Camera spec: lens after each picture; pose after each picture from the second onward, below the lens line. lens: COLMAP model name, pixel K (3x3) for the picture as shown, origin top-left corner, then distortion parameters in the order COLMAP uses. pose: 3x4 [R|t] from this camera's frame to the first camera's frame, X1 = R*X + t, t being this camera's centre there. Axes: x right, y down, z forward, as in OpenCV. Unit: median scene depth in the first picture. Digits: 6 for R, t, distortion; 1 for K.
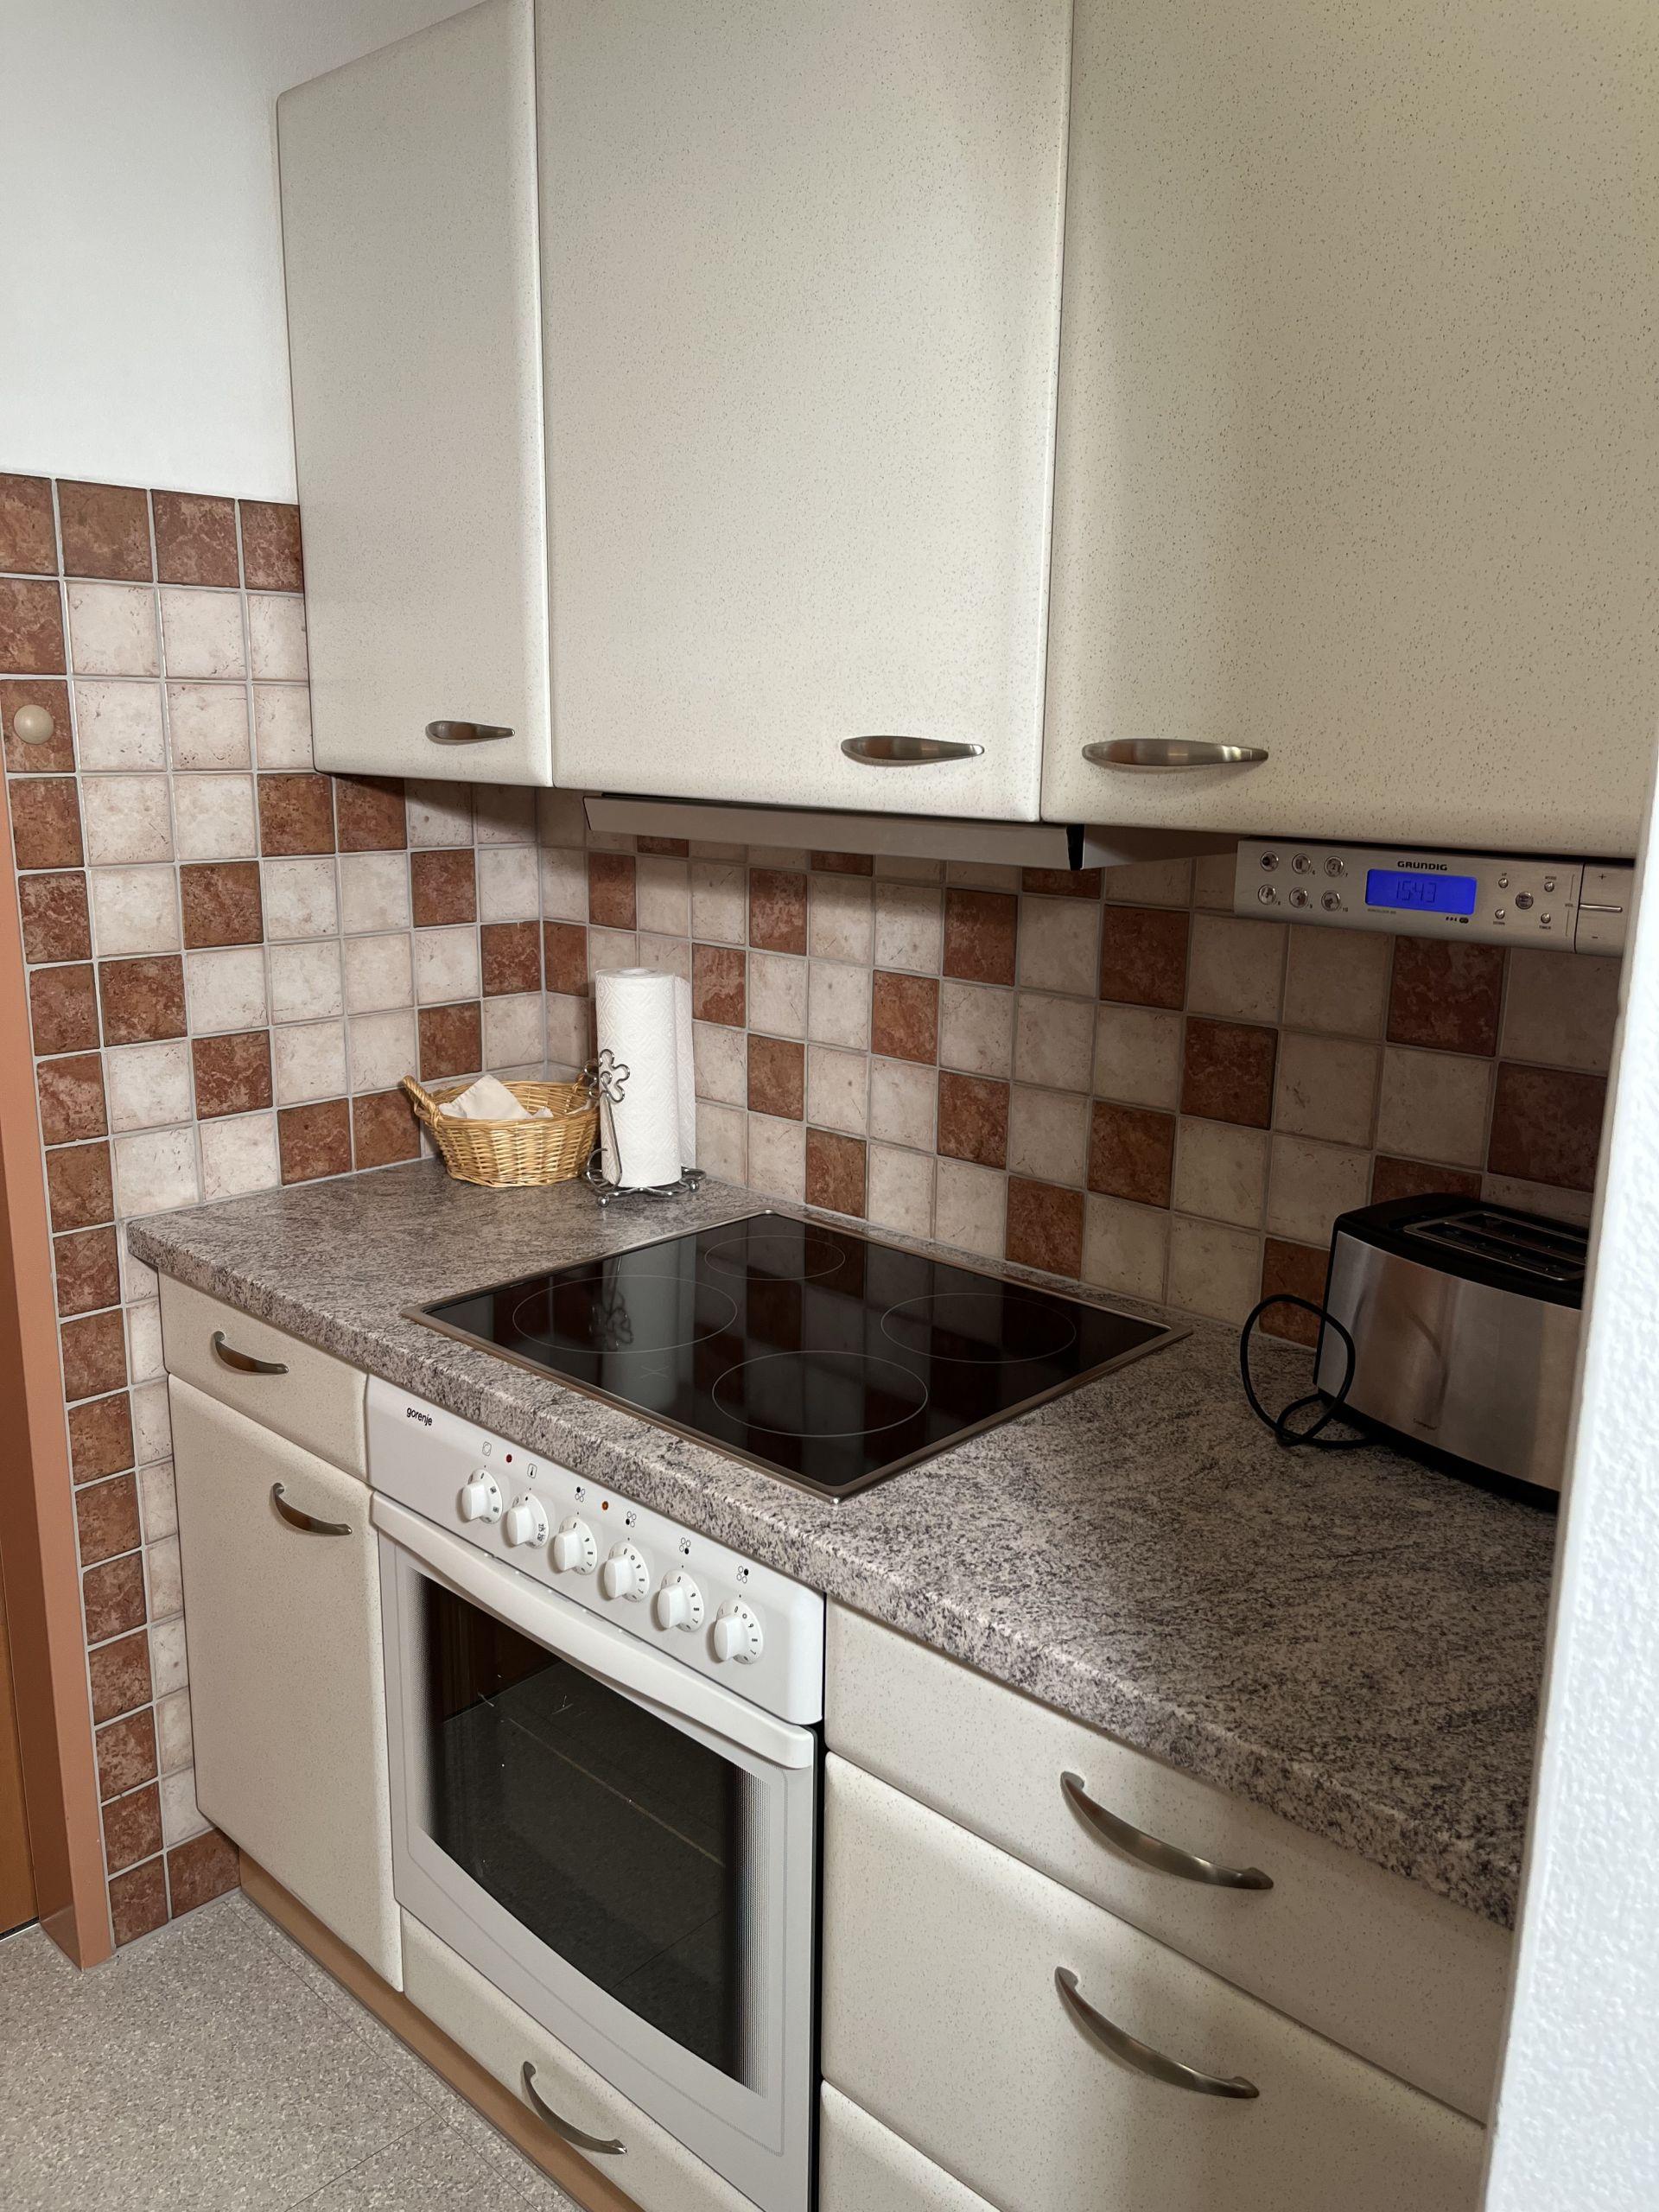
lens RADIAL K [[1668.6, 0, 830.8], [0, 1668.6, 1107.3], [0, 0, 1]] dist [0.004394, 0.000826]
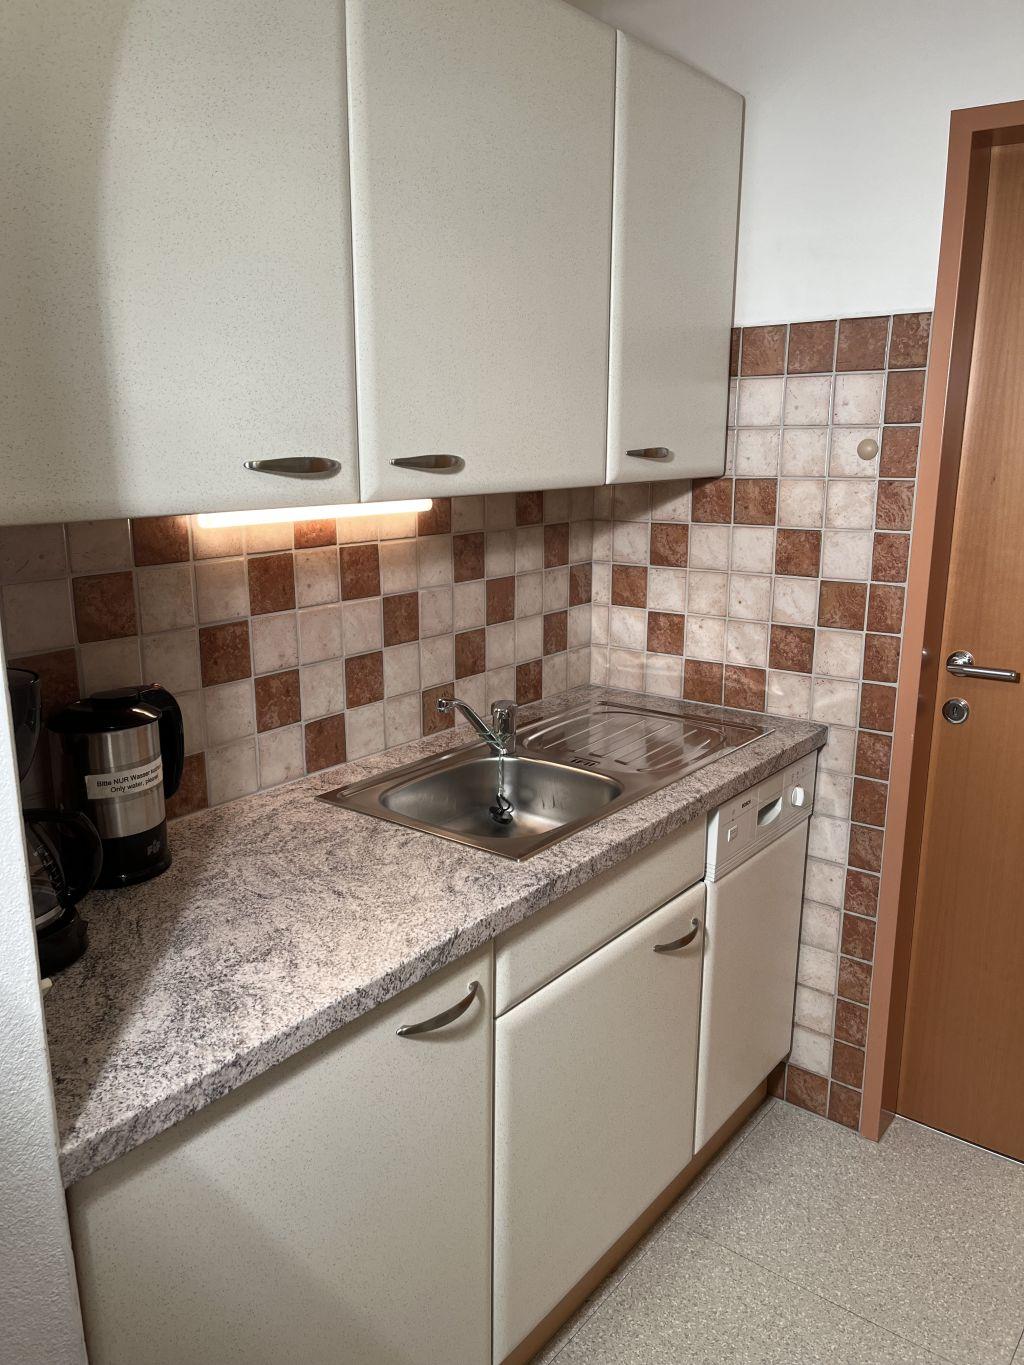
lens RADIAL K [[1029.7, 0, 511.2], [0, 1029.7, 684.2], [0, 0, 1]] dist [0.004394, 0.000826]
pose [[0.071346, 0.204901, -0.976179, 0.757479], [-0.223055, 0.957166, 0.184607, -0.135269], [0.972191, 0.204571, 0.113994, 0.665166]]
